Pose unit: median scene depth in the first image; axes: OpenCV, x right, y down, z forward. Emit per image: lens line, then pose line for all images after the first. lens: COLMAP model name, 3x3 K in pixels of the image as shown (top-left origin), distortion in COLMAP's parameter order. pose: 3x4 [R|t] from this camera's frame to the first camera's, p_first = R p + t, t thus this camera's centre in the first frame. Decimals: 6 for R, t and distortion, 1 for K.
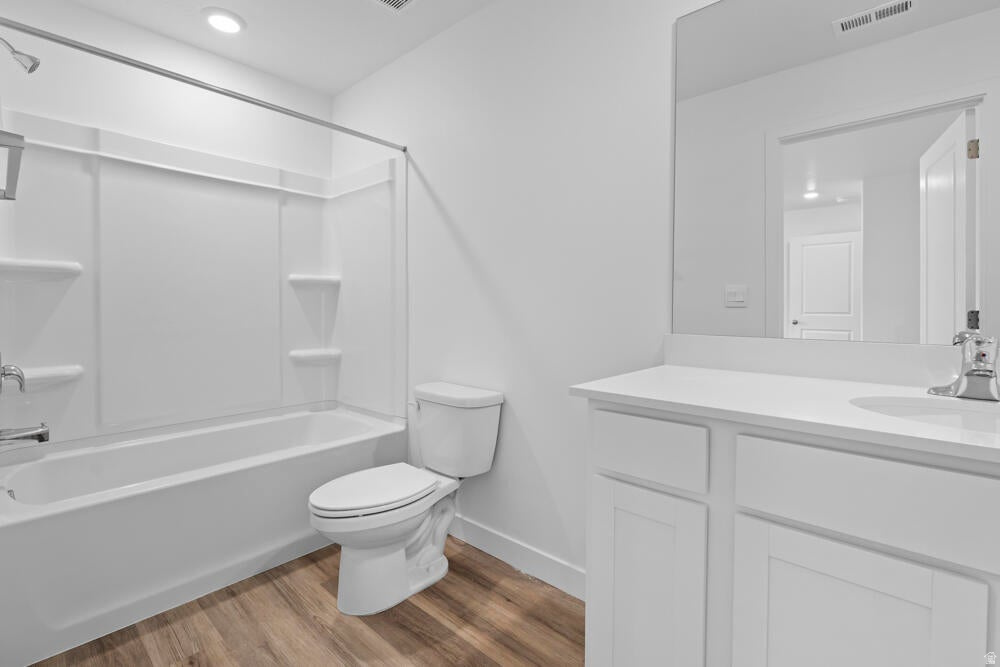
lens RADIAL K [[441.9, 0, 529.8], [0, 441.9, 316.1], [0, 0, 1]] dist [-0.009374, 0.001732]
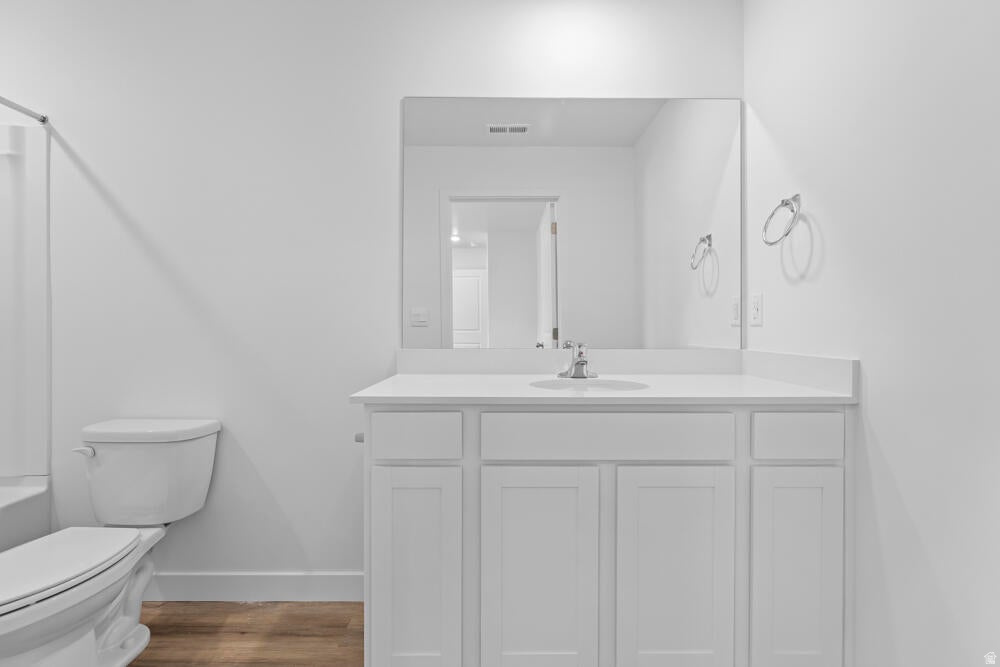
lens RADIAL K [[441.9, 0, 493.5], [0, 441.9, 328.6], [0, 0, 1]] dist [-0.009374, 0.001732]
pose [[0.754623, -0.006873, 0.656123, -0.233107], [0.014708, 0.999871, -0.006442, -0.003482], [-0.655994, 0.014511, 0.754627, -0.080597]]
